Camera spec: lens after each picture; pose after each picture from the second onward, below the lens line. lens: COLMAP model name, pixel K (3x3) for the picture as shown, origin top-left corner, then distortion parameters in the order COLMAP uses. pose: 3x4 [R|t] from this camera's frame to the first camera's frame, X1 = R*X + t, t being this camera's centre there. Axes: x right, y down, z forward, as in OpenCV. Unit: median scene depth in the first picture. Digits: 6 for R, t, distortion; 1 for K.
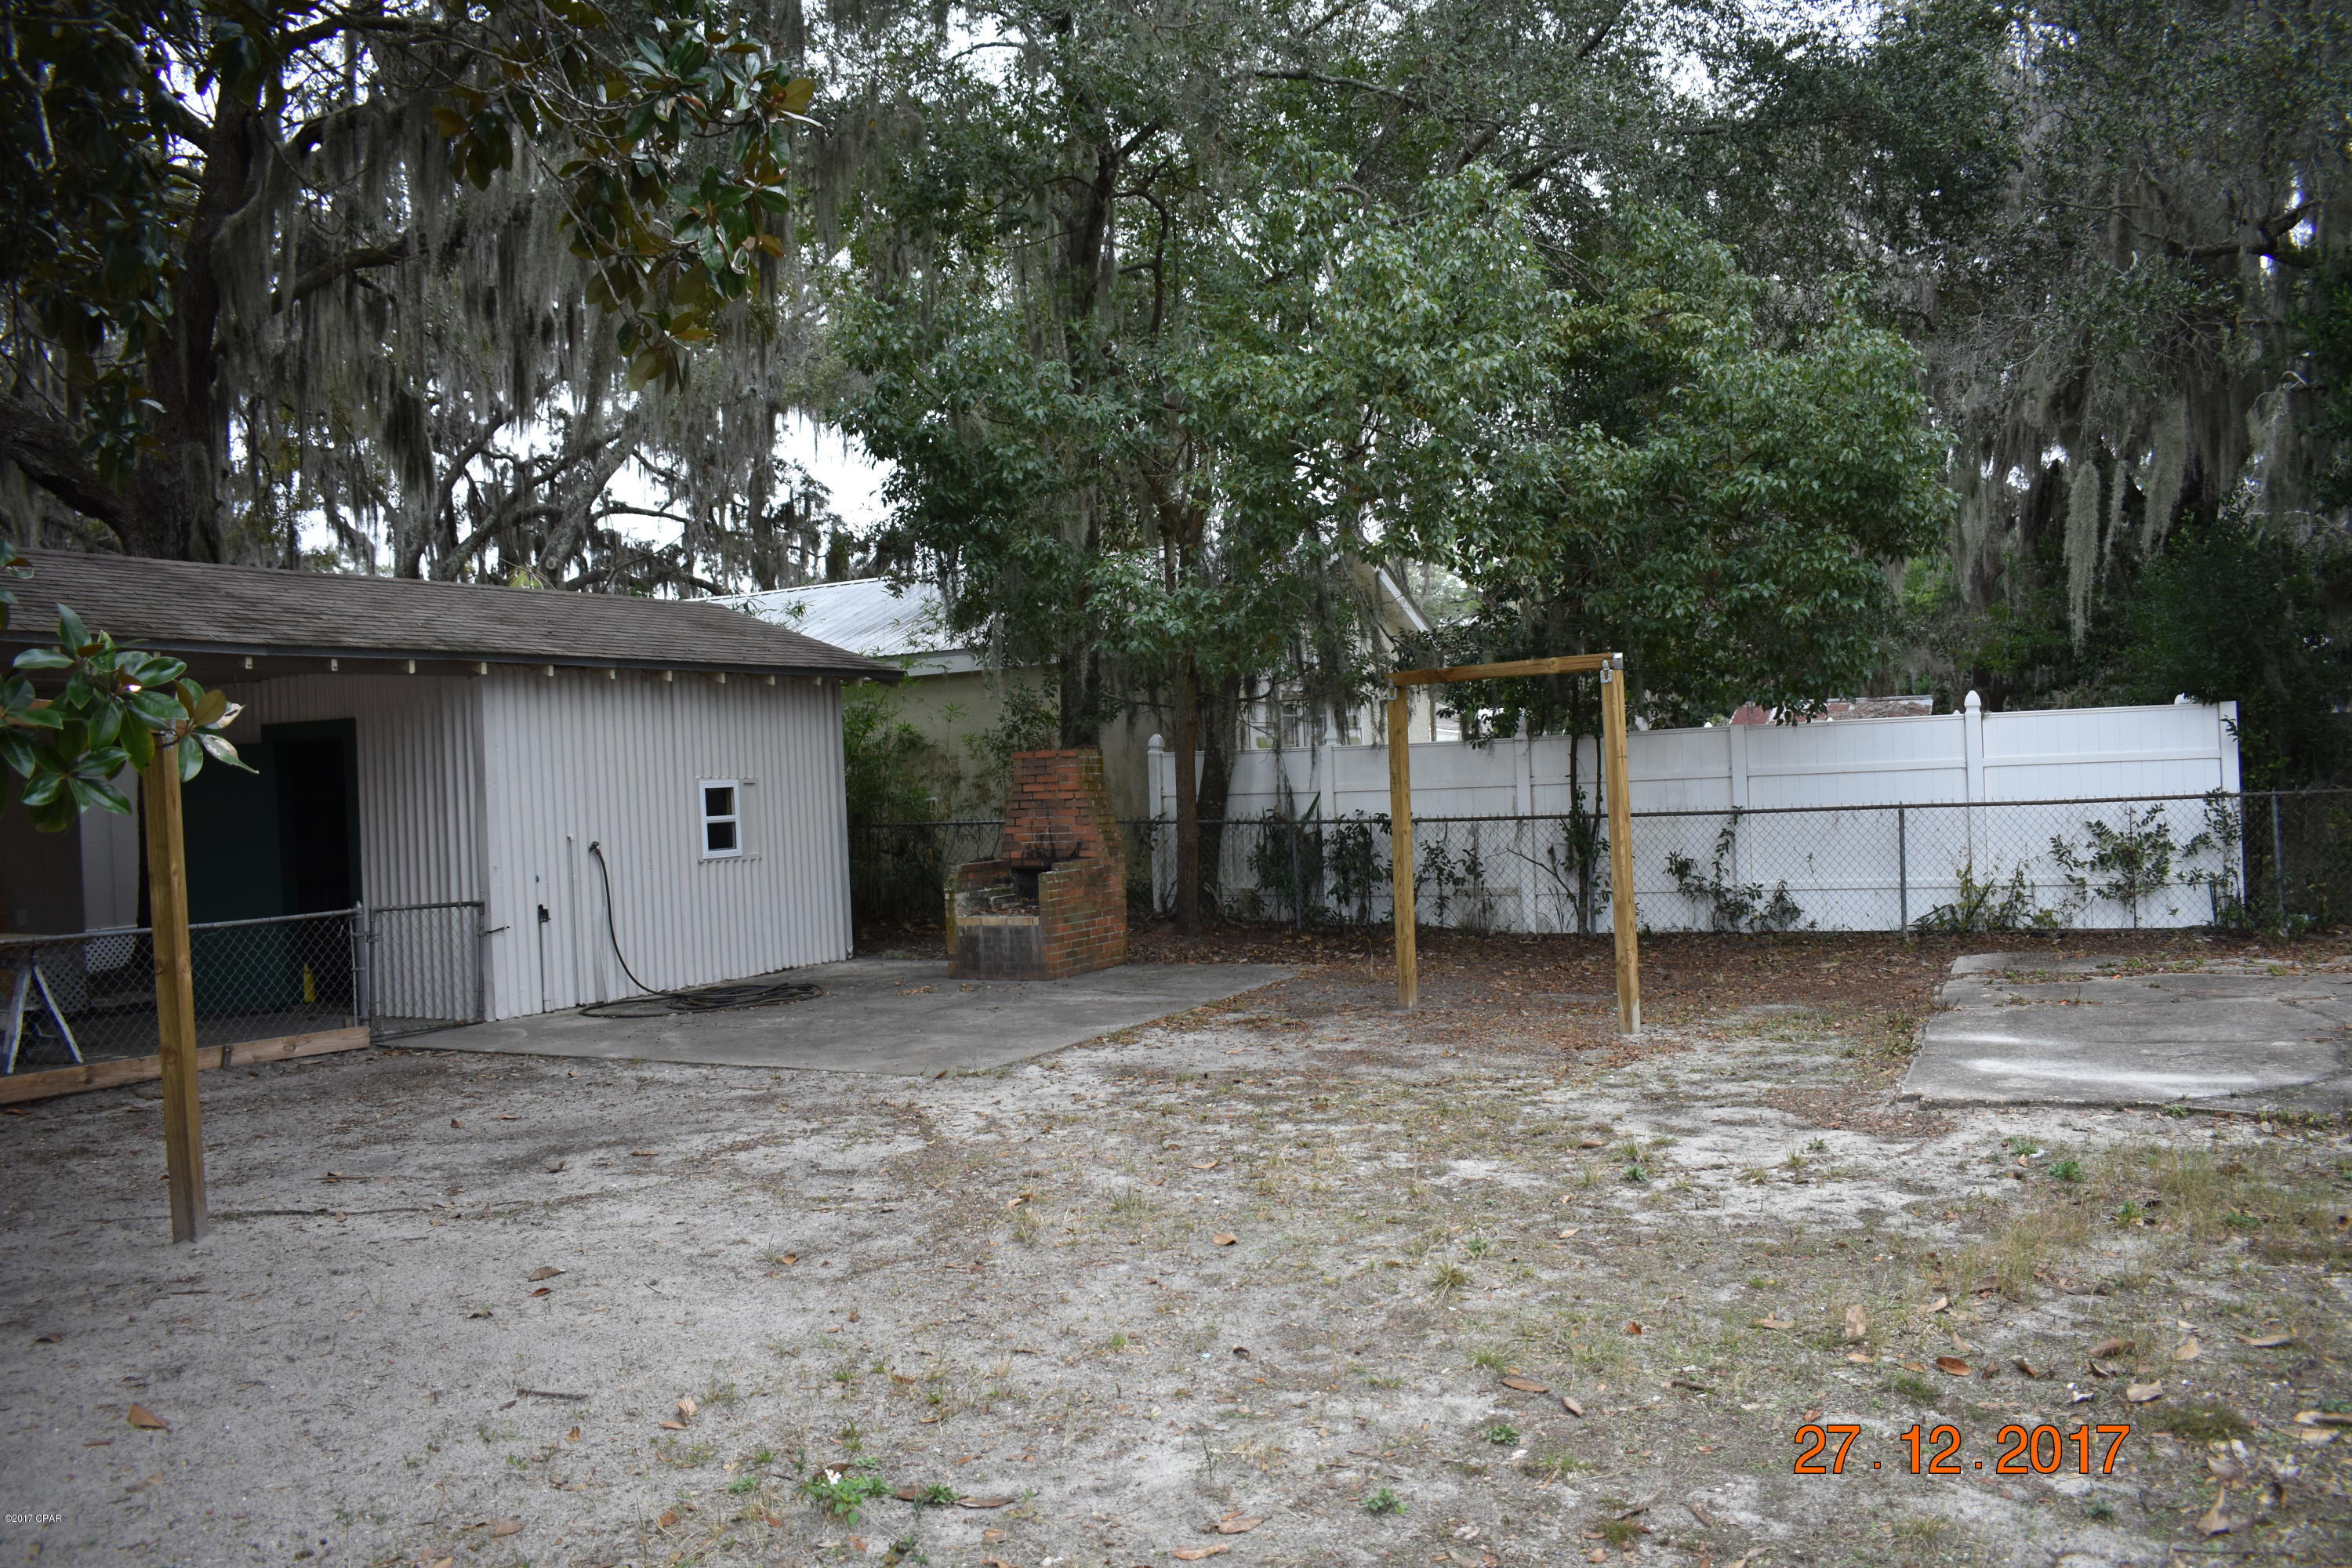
lens RADIAL K [[1848.6, 0, 1176.0], [0, 1848.6, 784.0], [0, 0, 1]] dist [-0.089852, 0.009432]
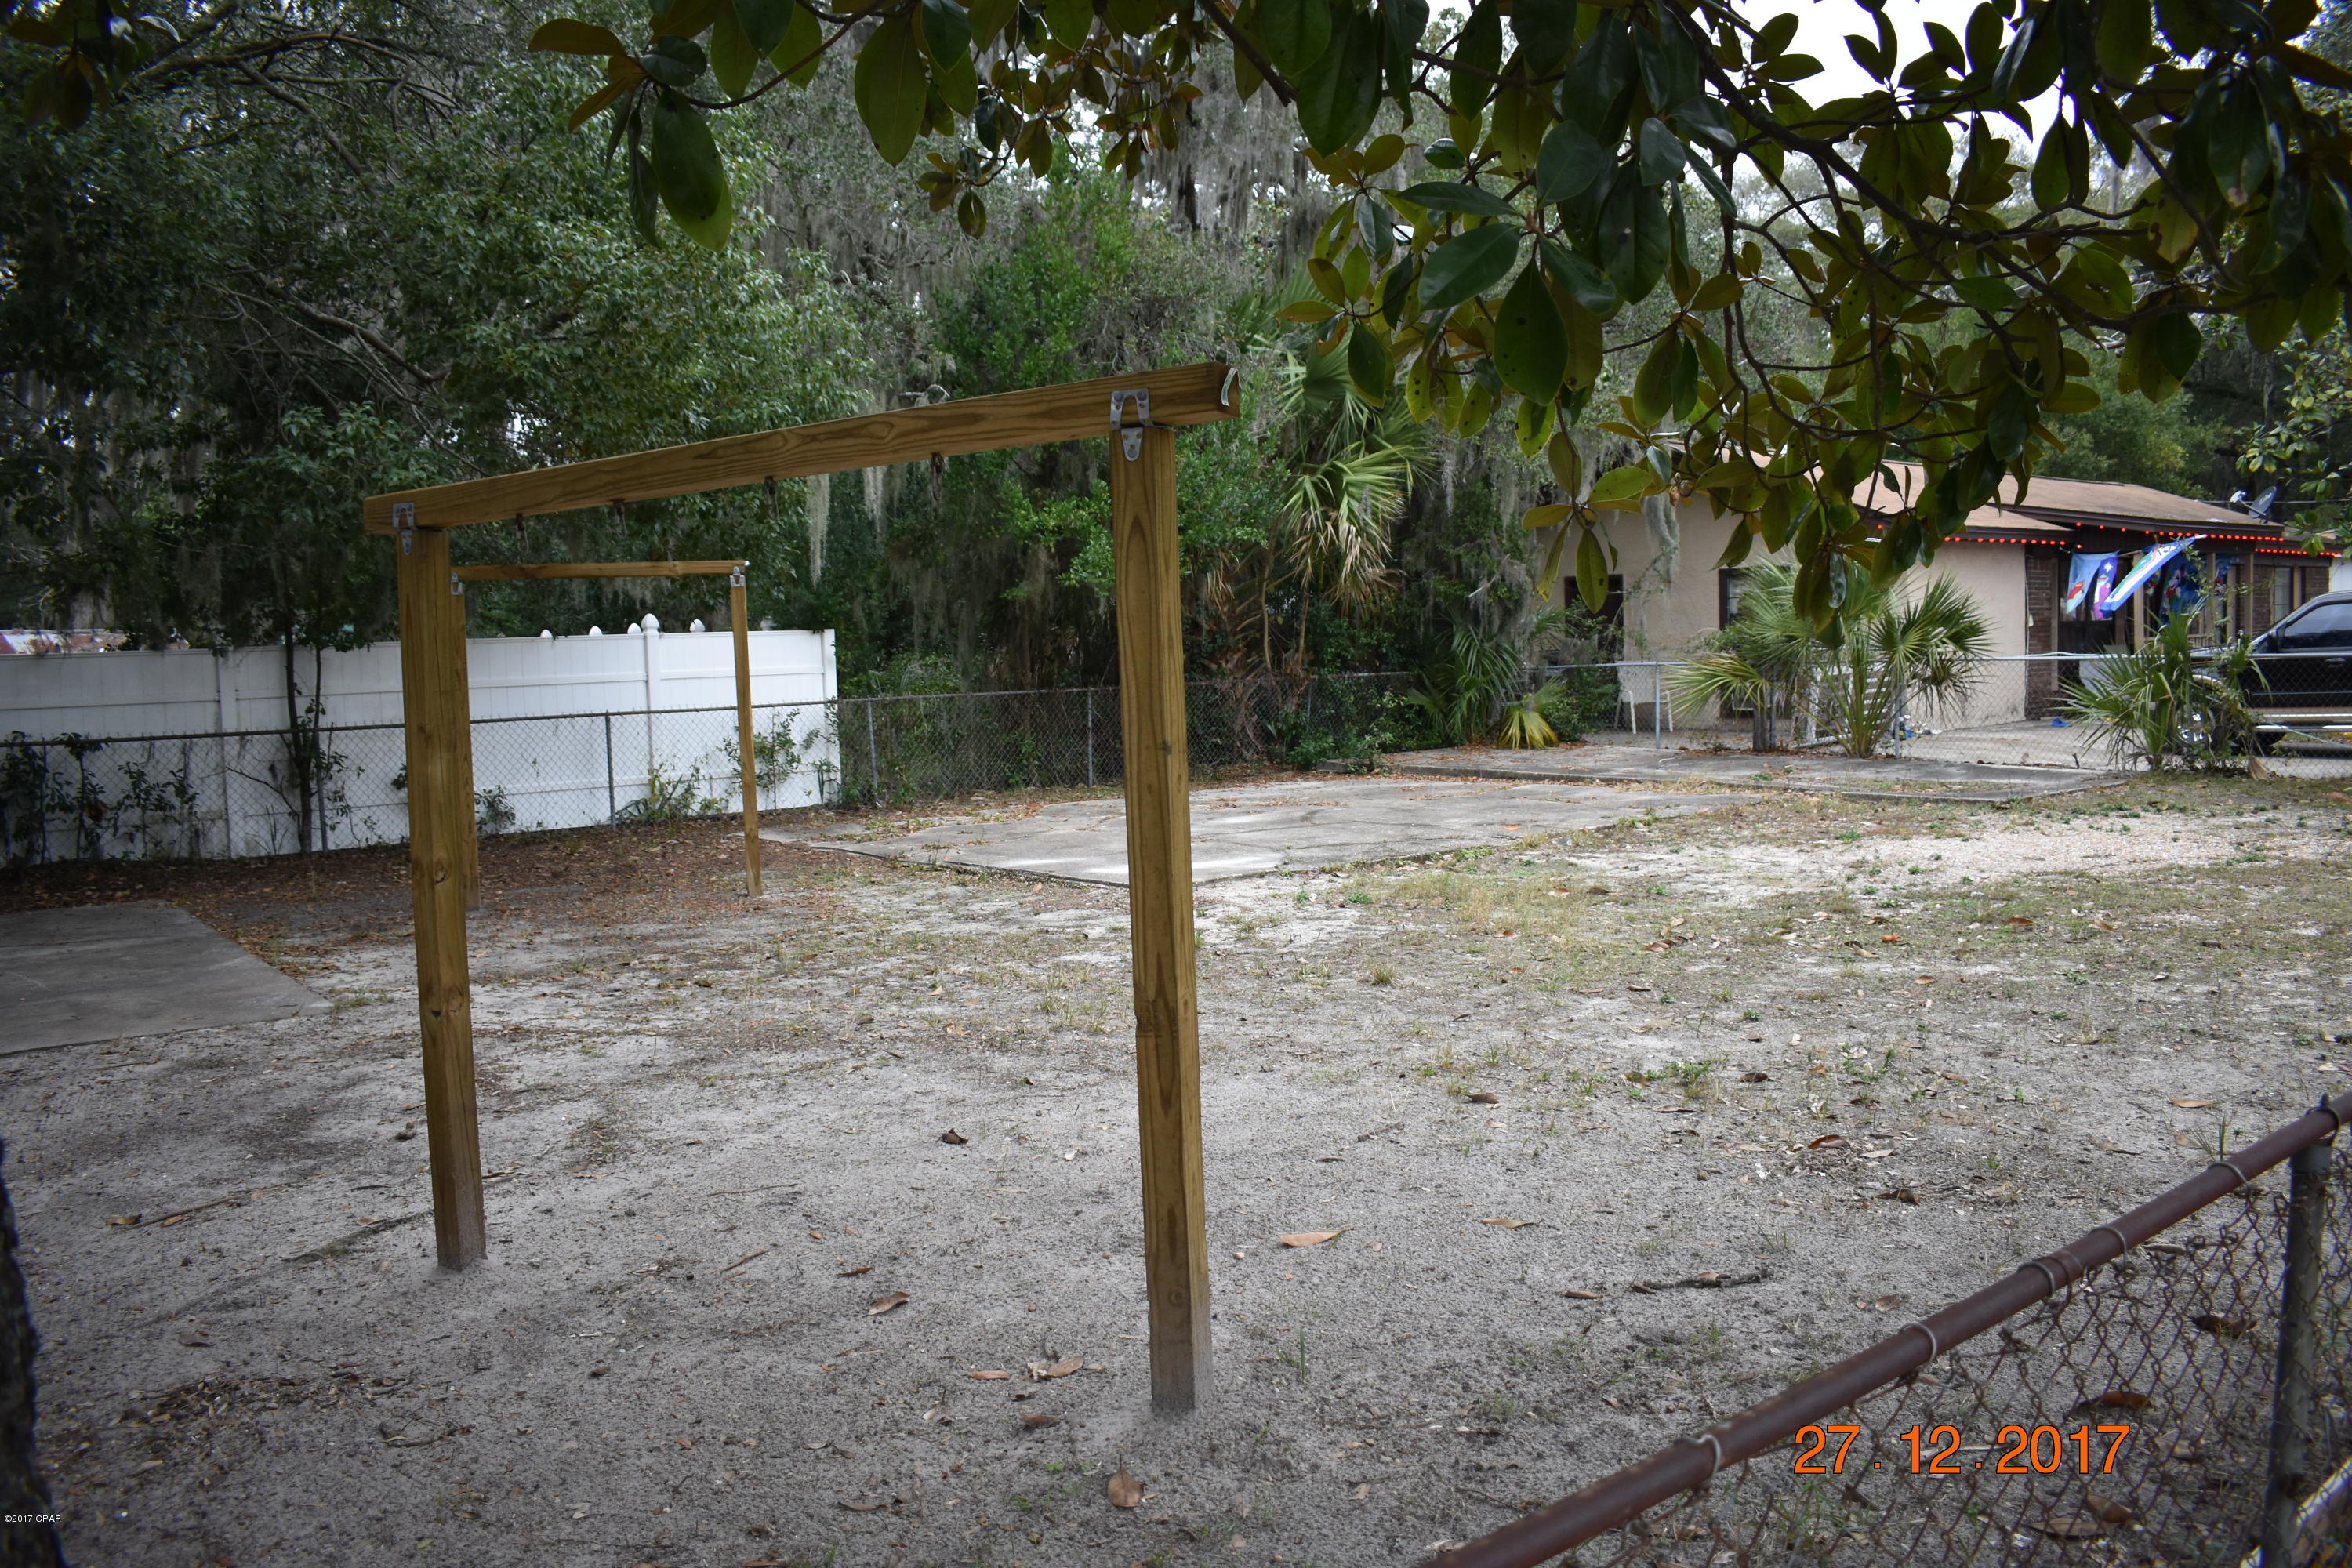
lens RADIAL K [[1848.6, 0, 1176.0], [0, 1848.6, 784.0], [0, 0, 1]] dist [-0.089852, 0.009432]
pose [[0.417820, -0.039170, 0.907685, -0.464901], [0.016664, 0.999233, 0.035449, 0.020231], [-0.908377, 0.000315, 0.418152, 0.197665]]
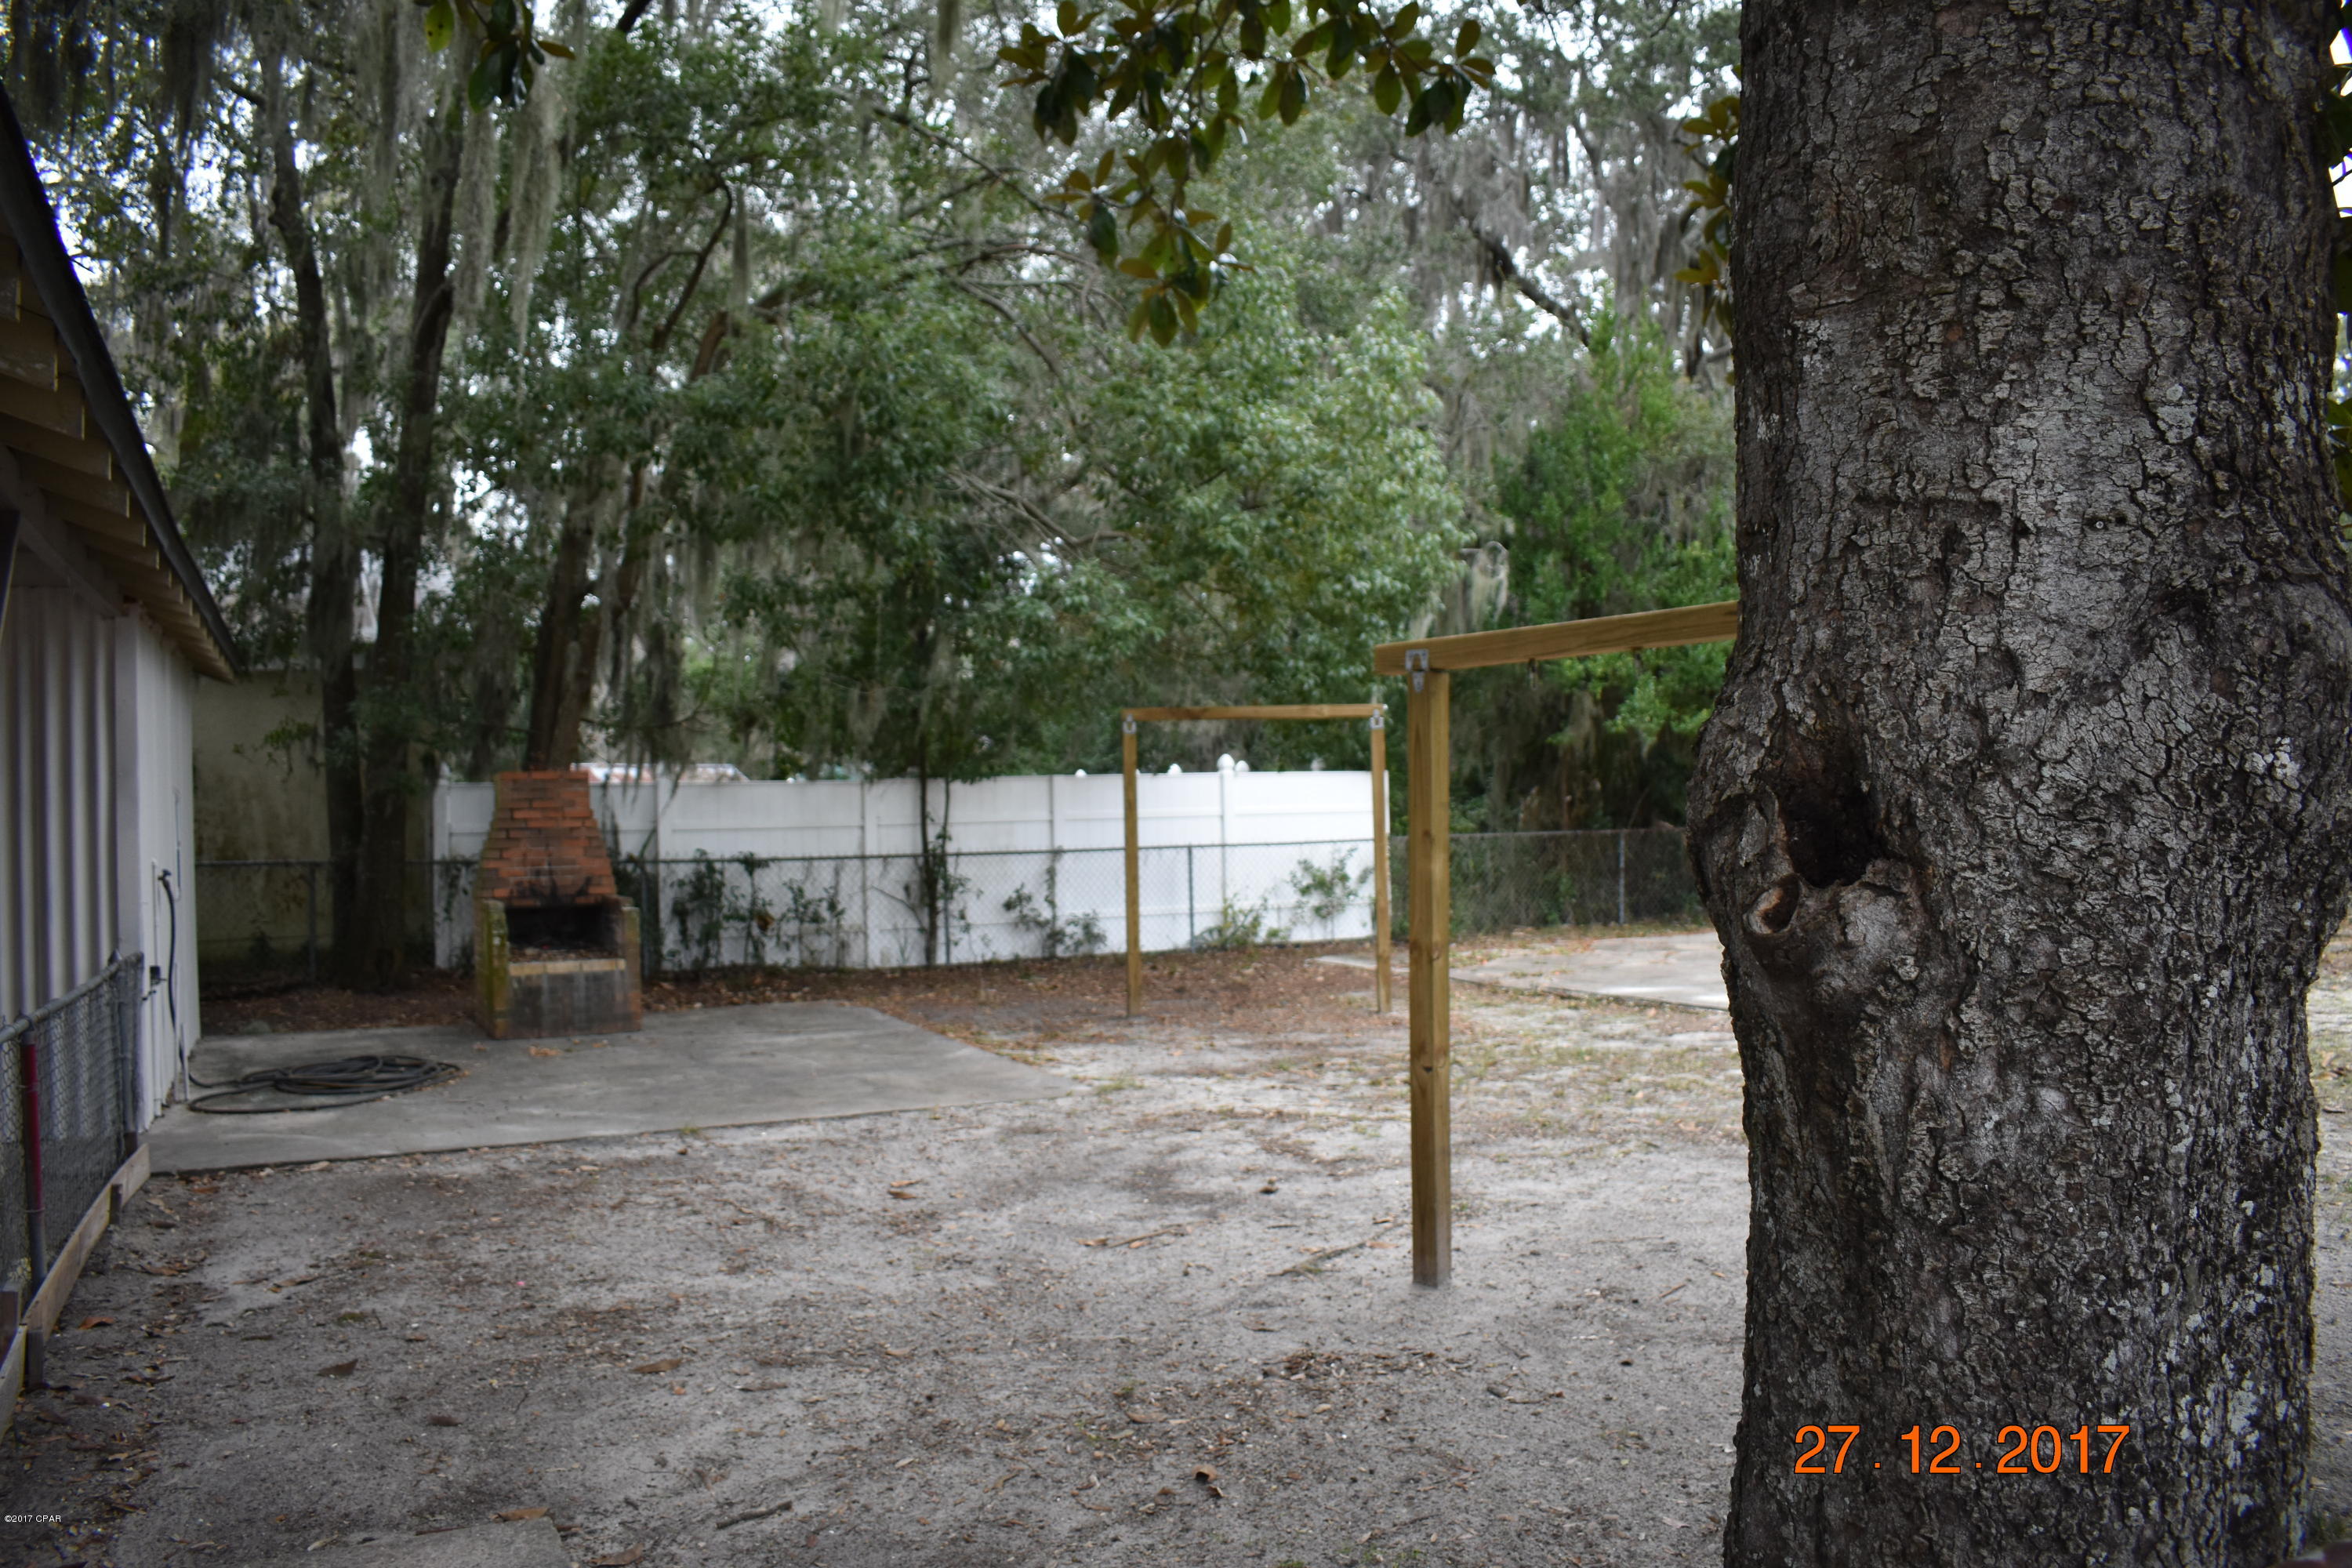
lens RADIAL K [[1848.6, 0, 1176.0], [0, 1848.6, 784.0], [0, 0, 1]] dist [-0.089852, 0.009432]
pose [[0.599466, 0.038573, 0.799470, -0.572719], [-0.001453, 0.998889, -0.047105, 0.027457], [-0.800399, 0.027076, 0.598856, 0.254127]]
